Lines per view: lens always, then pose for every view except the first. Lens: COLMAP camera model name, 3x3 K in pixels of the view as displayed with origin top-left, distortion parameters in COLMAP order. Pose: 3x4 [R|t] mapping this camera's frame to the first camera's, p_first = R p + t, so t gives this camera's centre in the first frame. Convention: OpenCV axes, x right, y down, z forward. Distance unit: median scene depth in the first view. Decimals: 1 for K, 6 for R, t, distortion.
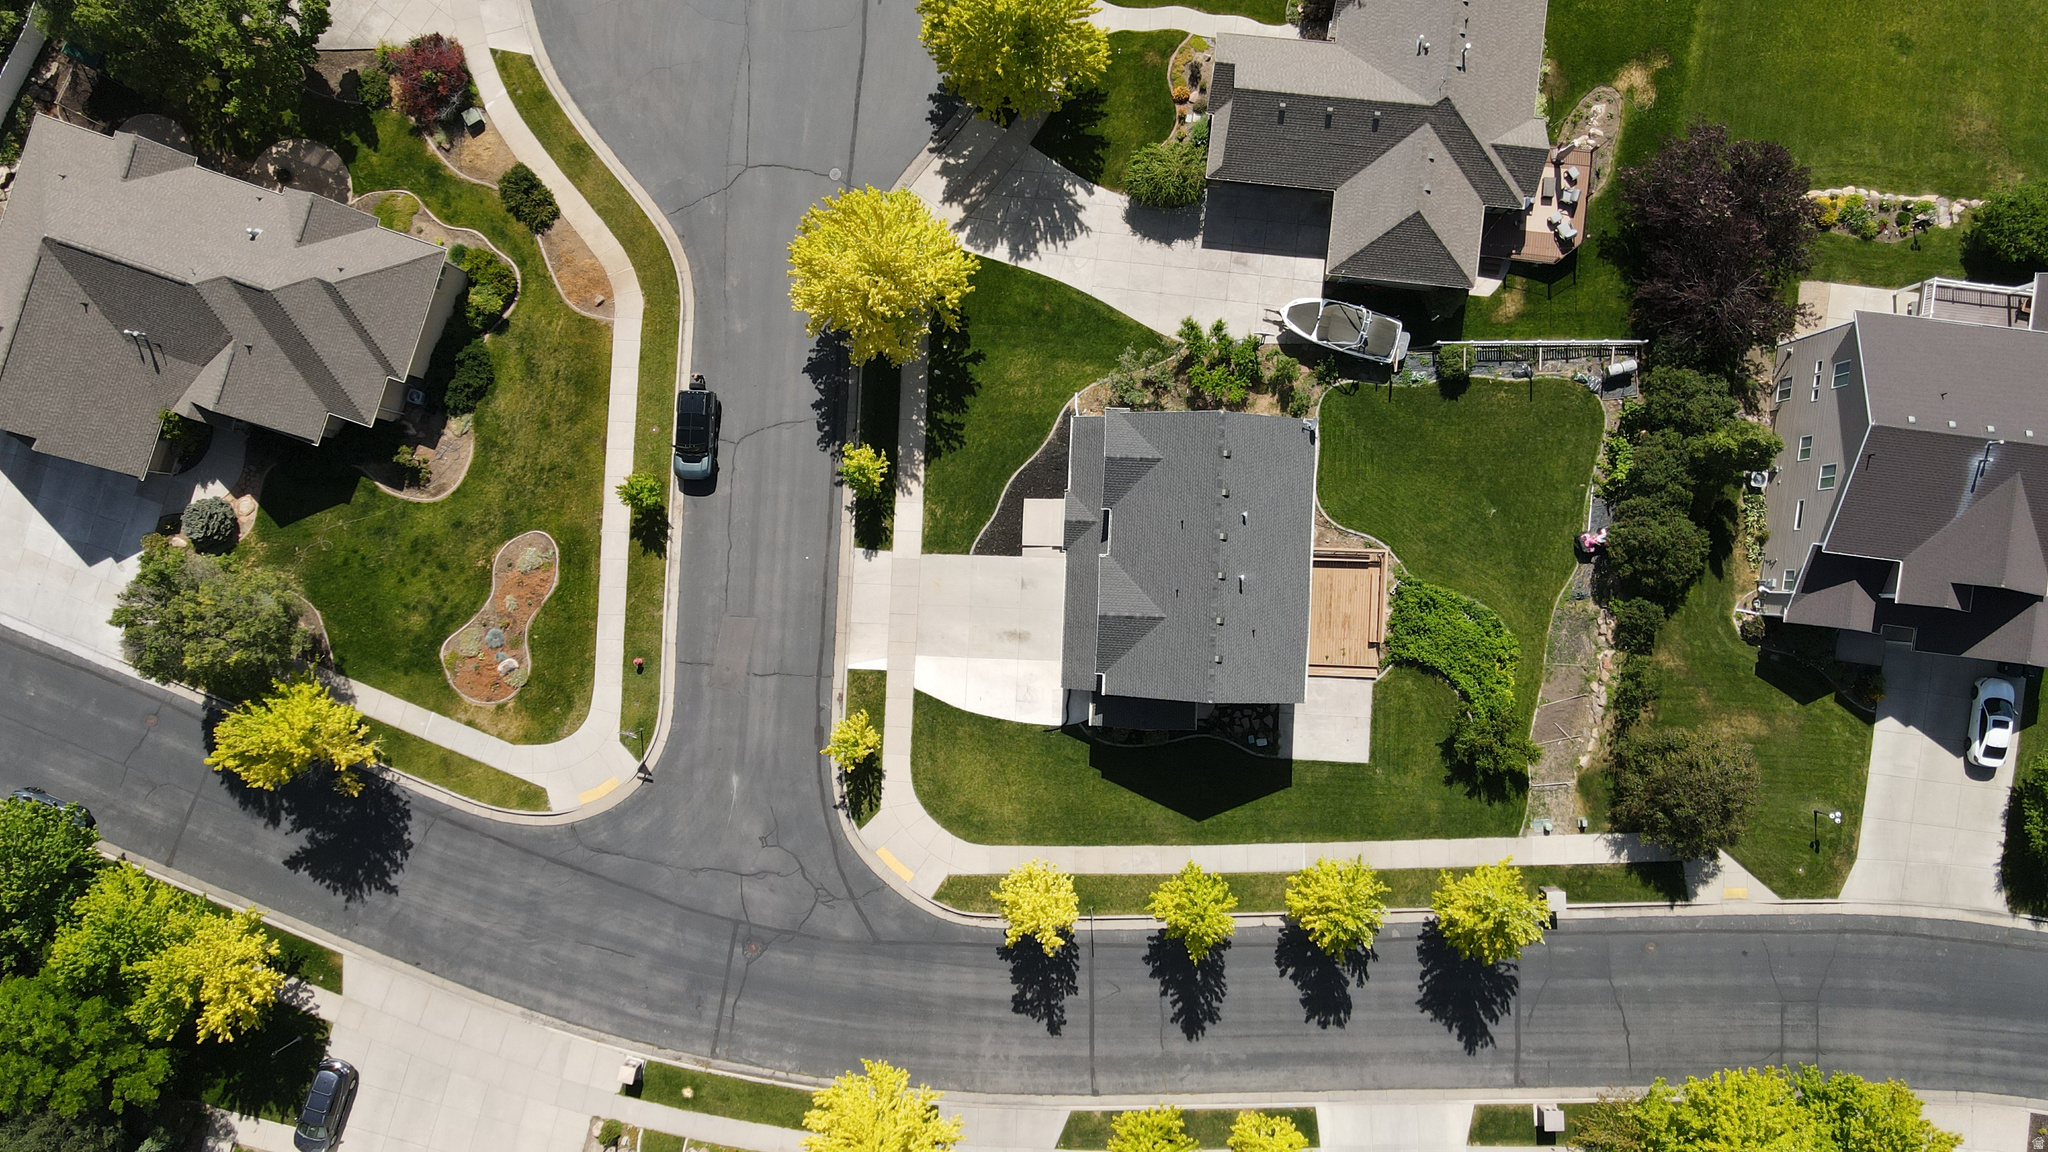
lens RADIAL K [[1499.7, 0, 1015.4], [0, 1499.7, 576.8], [0, 0, 1]] dist [0.033360, 0.010011]
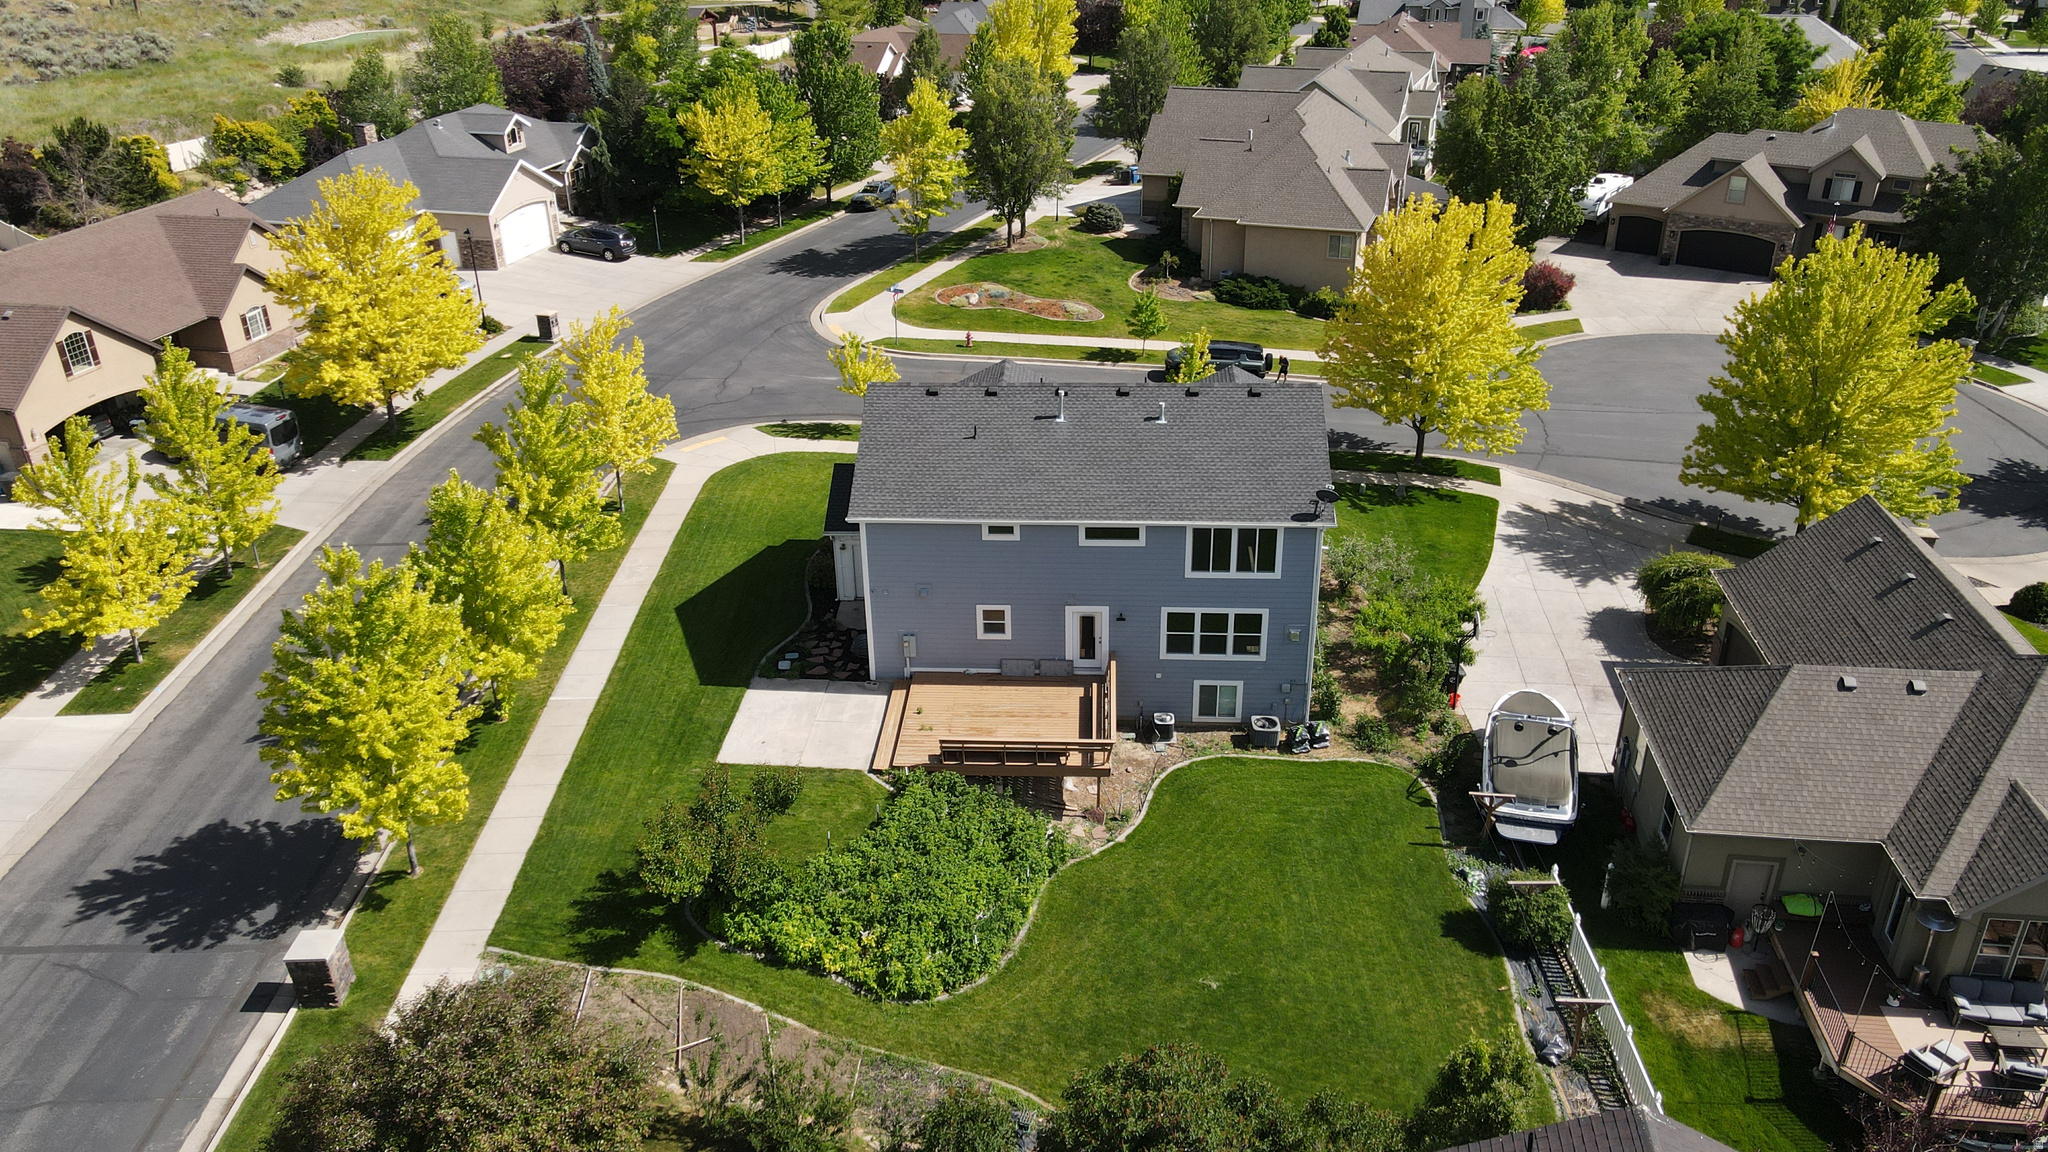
lens RADIAL K [[1499.7, 0, 1015.4], [0, 1499.7, 576.8], [0, 0, 1]] dist [0.033360, 0.010011]
pose [[-0.021852, 0.477338, -0.878448, 0.659011], [-0.999515, 0.009088, 0.029802, 0.000818], [0.022208, 0.878673, 0.476908, 0.679982]]
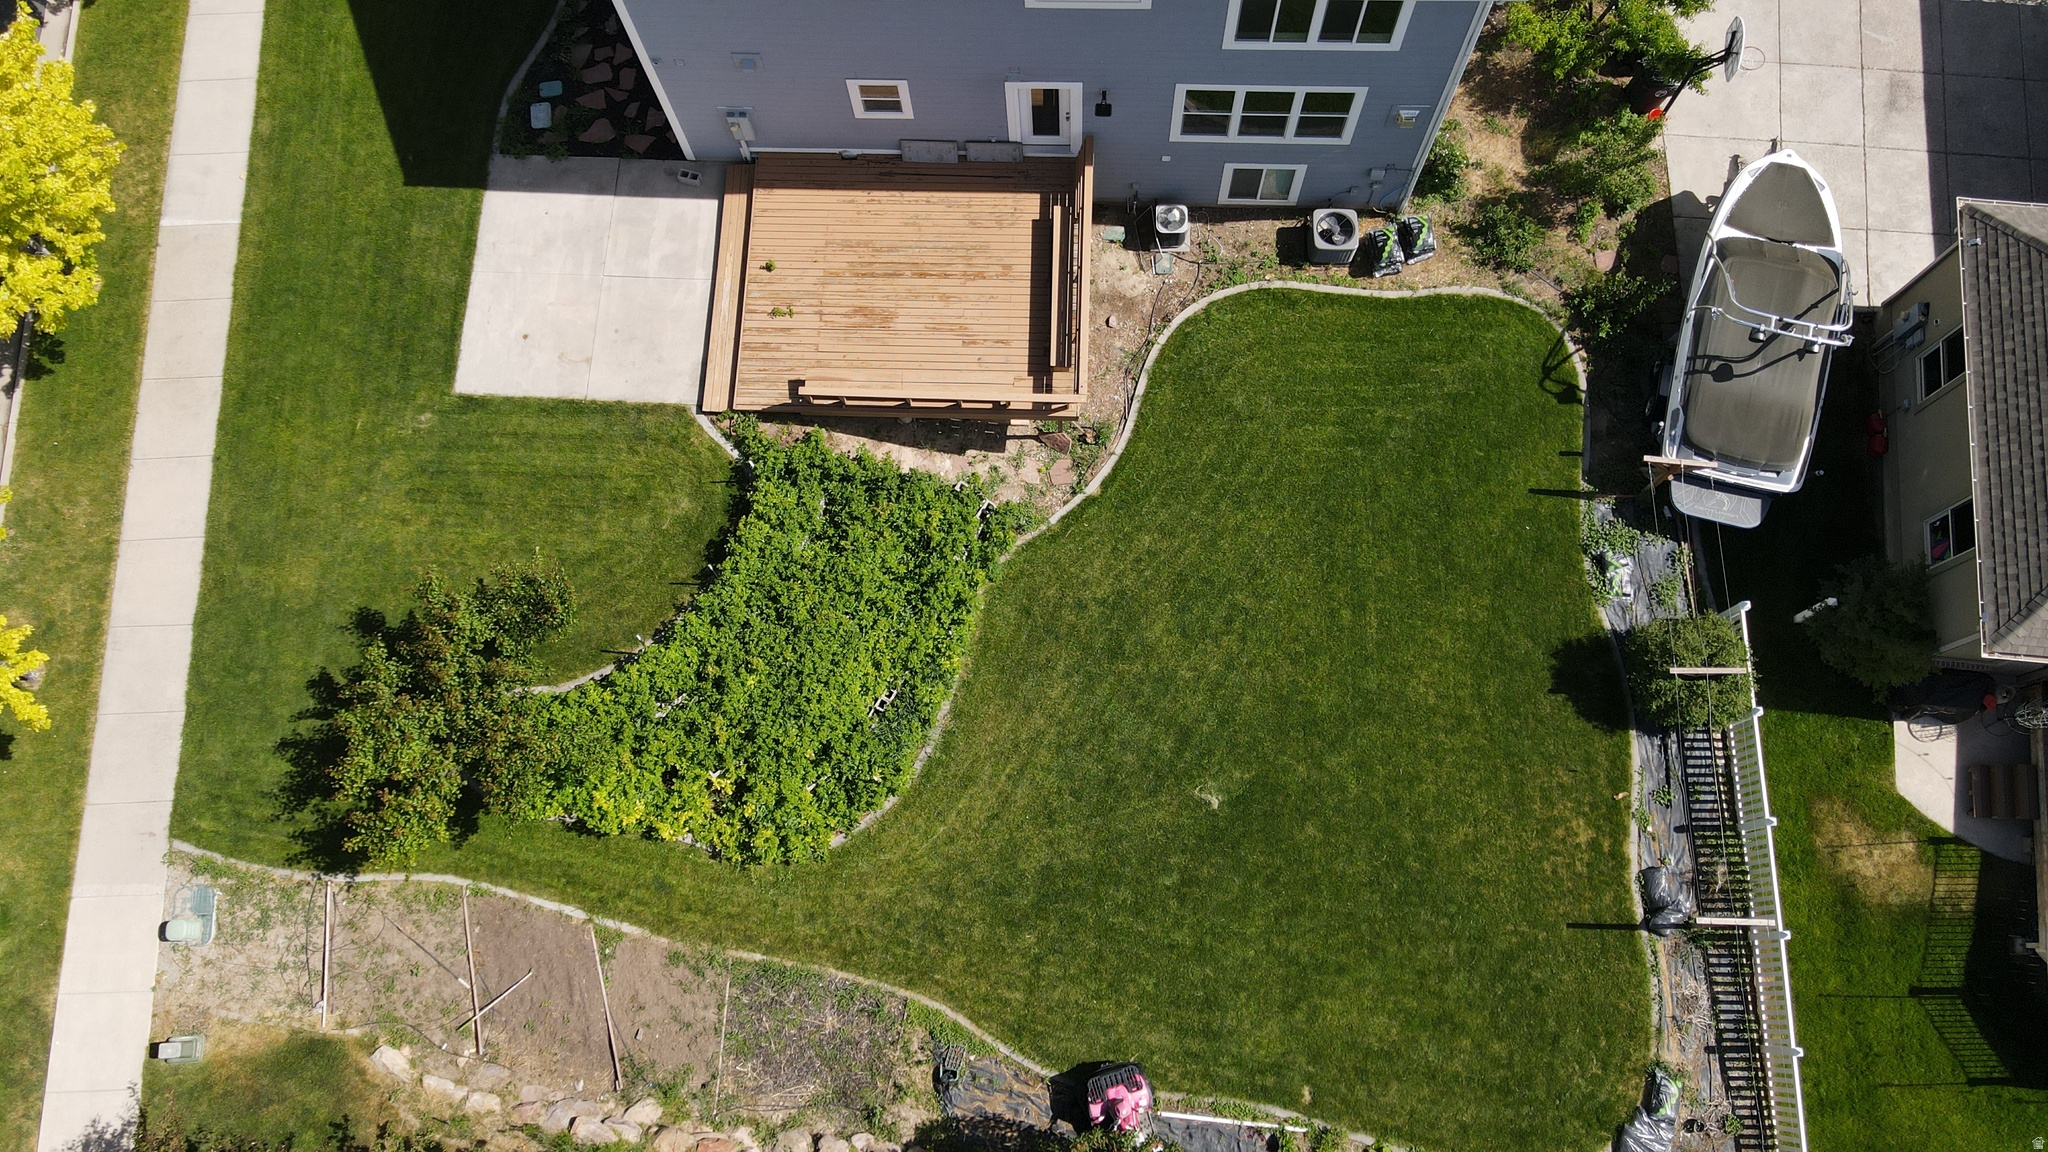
lens RADIAL K [[1503.9, 0, 1009.7], [0, 1503.9, 534.8], [0, 0, 1]] dist [0.028414, -0.006833]
pose [[-0.001113, 0.970246, -0.242120, 0.342049], [-0.999088, 0.009258, 0.041694, -0.014226], [0.042695, 0.241946, 0.969350, 0.675113]]
